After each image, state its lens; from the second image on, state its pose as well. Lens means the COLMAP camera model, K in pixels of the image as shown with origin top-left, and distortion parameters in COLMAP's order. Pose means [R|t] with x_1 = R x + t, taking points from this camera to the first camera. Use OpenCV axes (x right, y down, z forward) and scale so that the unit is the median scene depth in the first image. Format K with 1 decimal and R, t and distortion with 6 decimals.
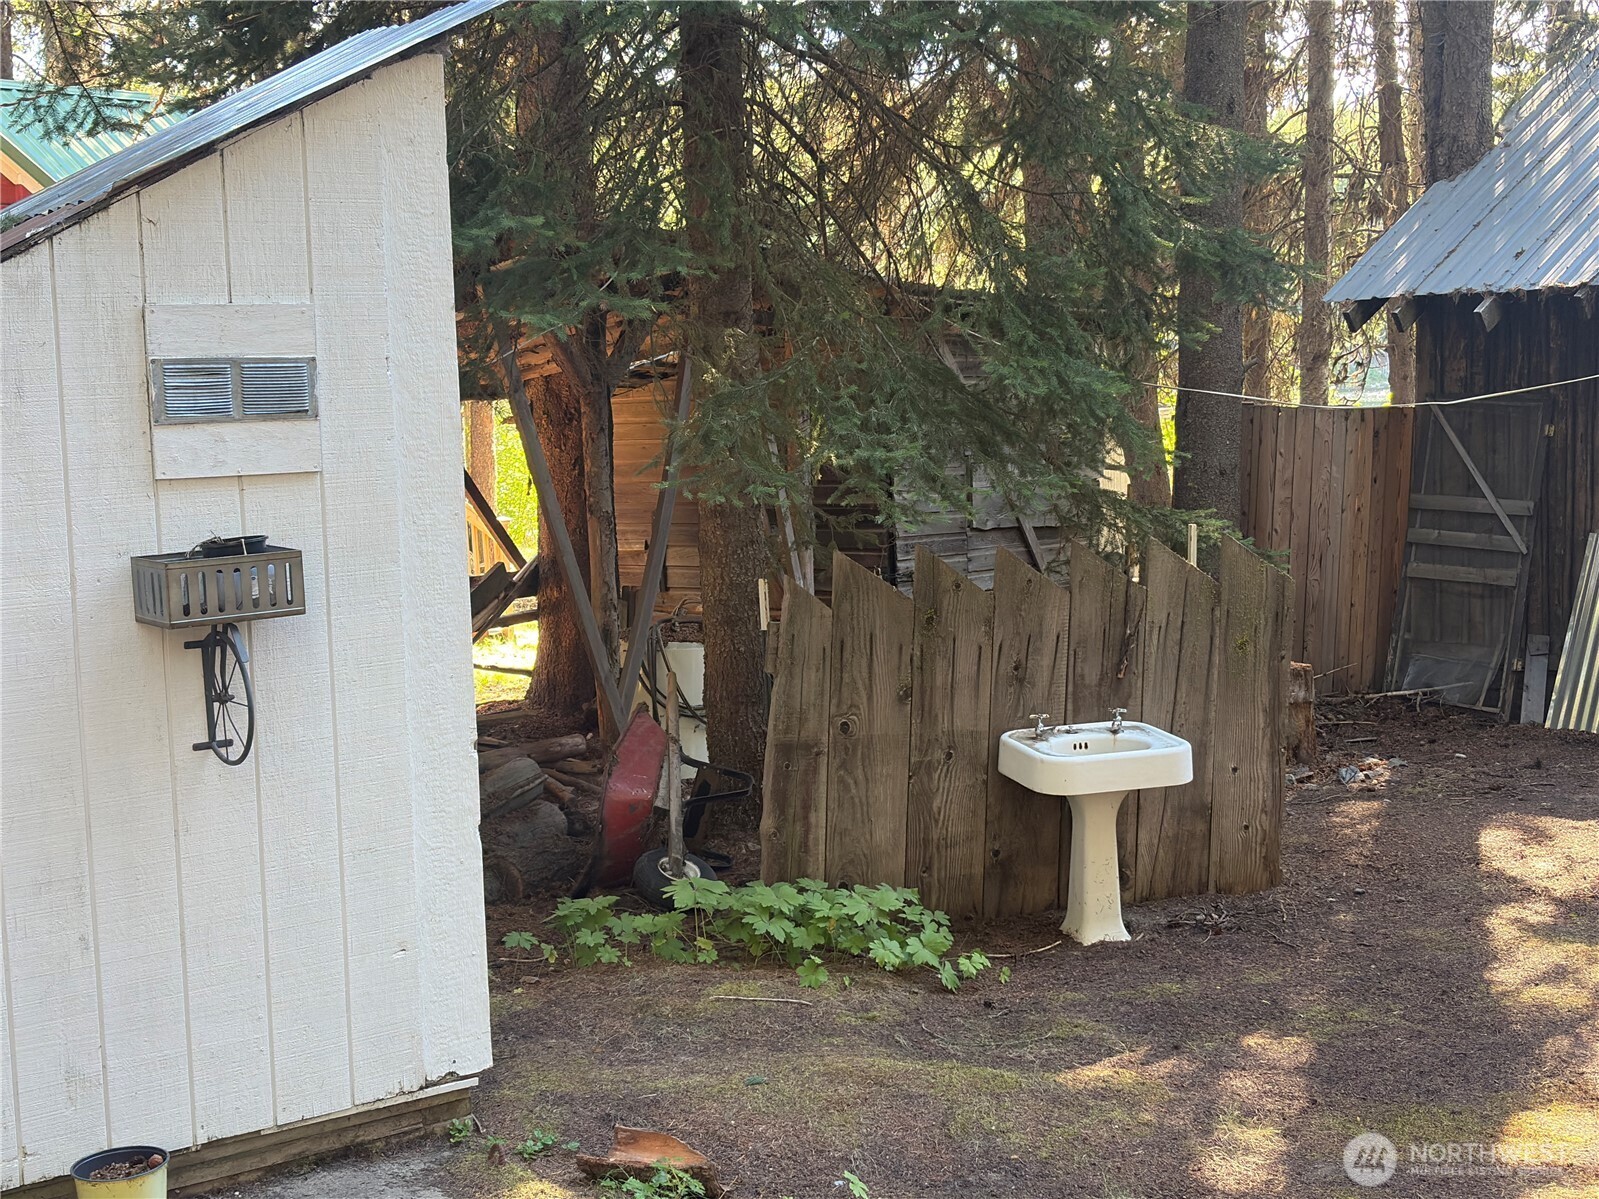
lens RADIAL K [[2080.2, 0, 799.5], [0, 2080.2, 599.5], [0, 0, 1]] dist [0.038855, 0.014209]
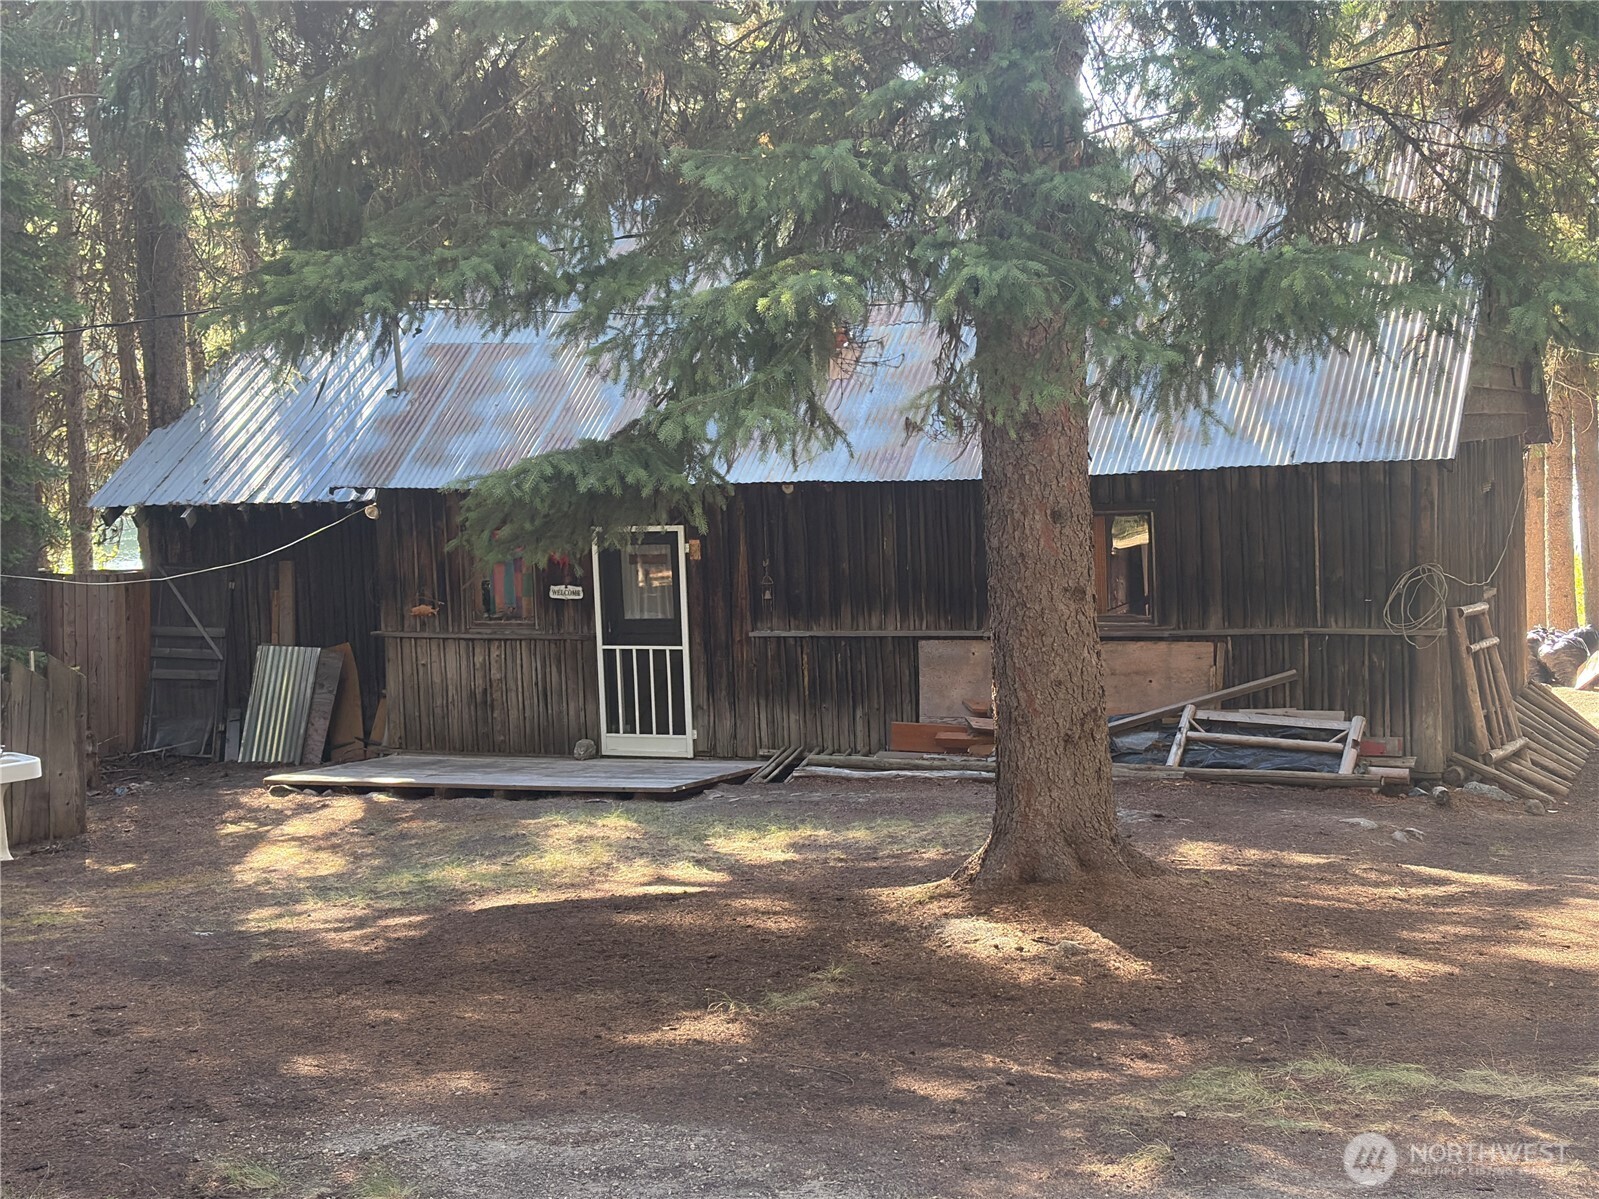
lens RADIAL K [[2214.3, 0, 799.5], [0, 2214.3, 599.5], [0, 0, 1]] dist [0.318495, -1.456234]
pose [[0.850598, -0.040532, 0.524252, -0.198414], [0.070265, 0.996844, -0.036934, 0.028924], [-0.521101, 0.068252, 0.850762, -0.768485]]
